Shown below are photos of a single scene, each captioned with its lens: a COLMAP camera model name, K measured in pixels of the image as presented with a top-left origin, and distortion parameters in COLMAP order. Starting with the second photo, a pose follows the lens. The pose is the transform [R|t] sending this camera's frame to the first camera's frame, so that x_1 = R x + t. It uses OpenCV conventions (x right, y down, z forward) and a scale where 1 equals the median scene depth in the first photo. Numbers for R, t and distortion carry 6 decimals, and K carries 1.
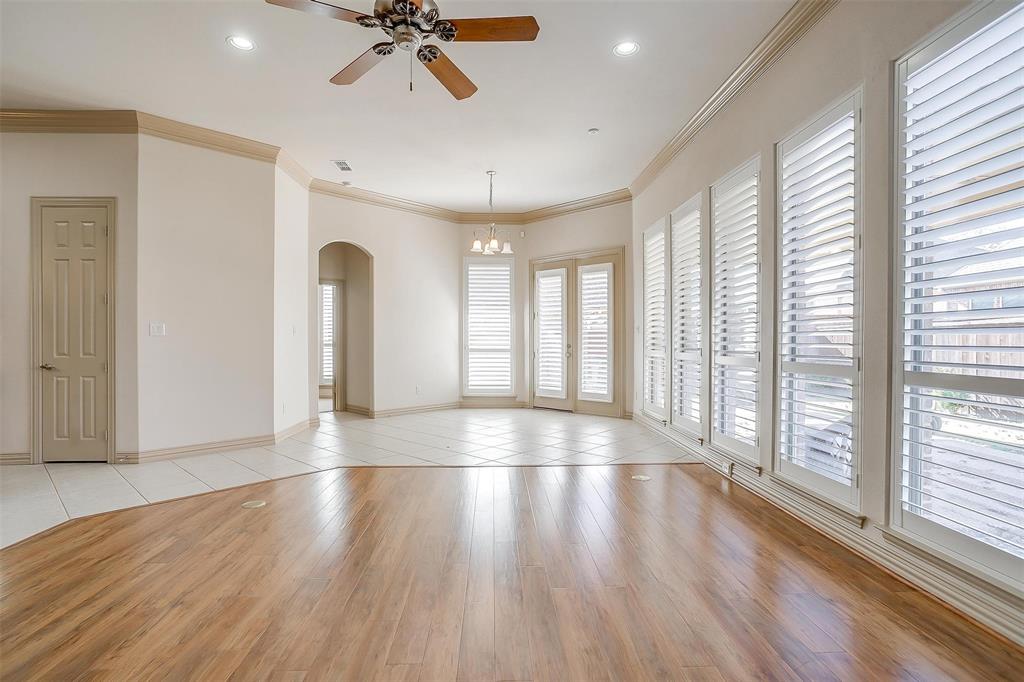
lens RADIAL K [[502.1, 0, 507.0], [0, 502.1, 338.5], [0, 0, 1]] dist [-0.029744, 0.017598]
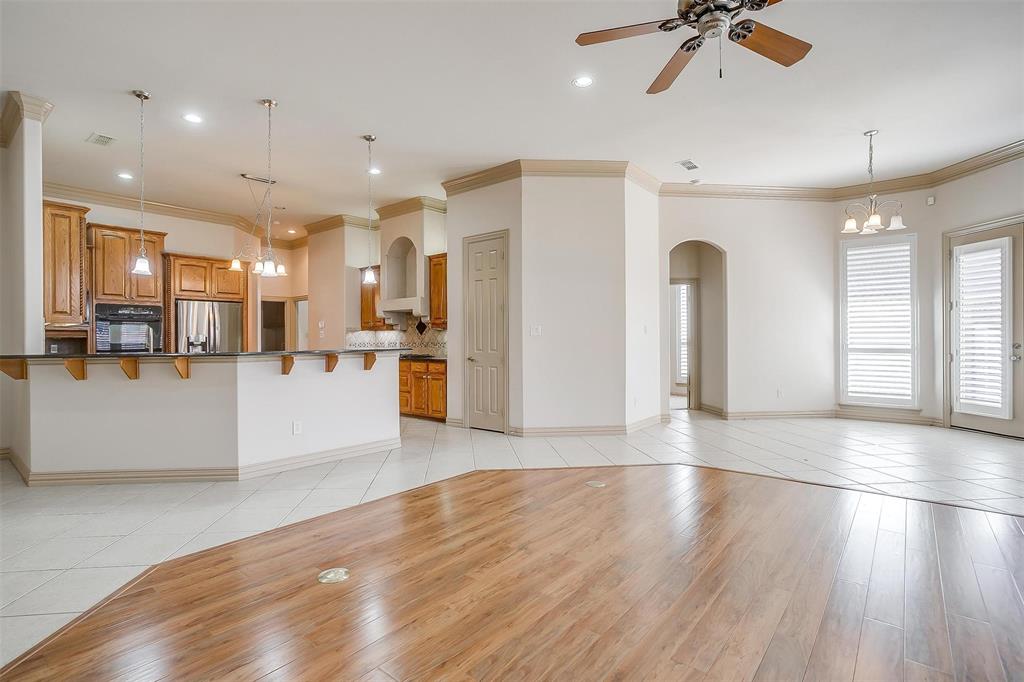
lens RADIAL K [[502.1, 0, 513.1], [0, 502.1, 340.1], [0, 0, 1]] dist [-0.029744, 0.017598]
pose [[0.759017, -0.001242, -0.651070, 0.056206], [0.005503, 0.999975, 0.004508, -0.000726], [0.651048, -0.007004, 0.759004, 0.007289]]
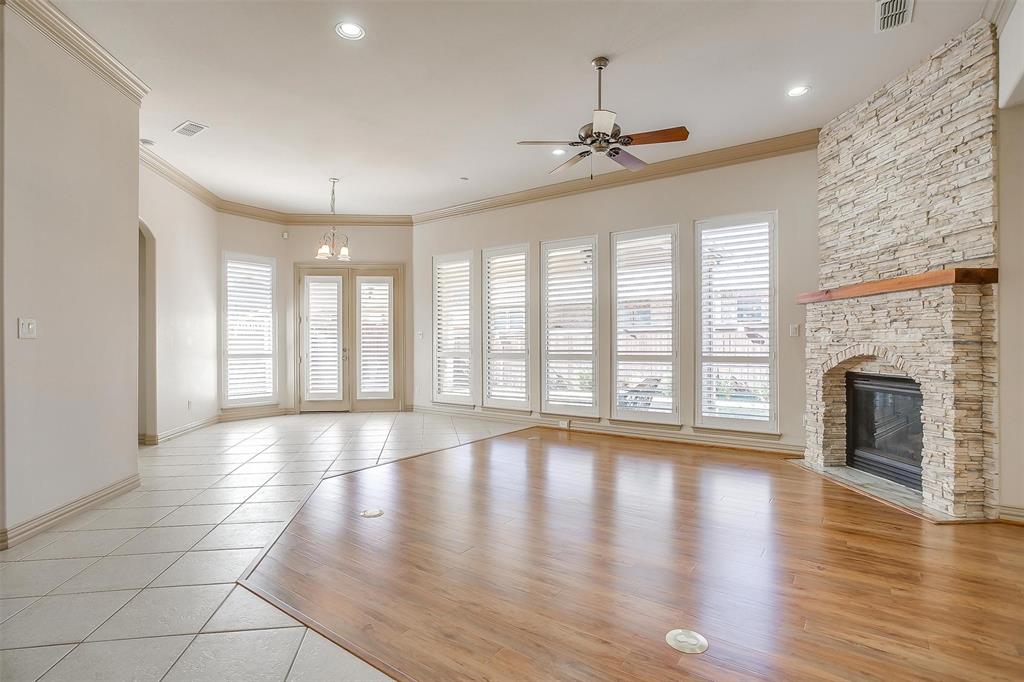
lens RADIAL K [[502.1, 0, 501.2], [0, 502.1, 340.9], [0, 0, 1]] dist [-0.029744, 0.017598]
pose [[0.621609, 0.001995, 0.783325, -0.671907], [0.001672, 0.999991, -0.003874, 0.000836], [-0.783326, 0.003717, 0.621600, 0.115234]]
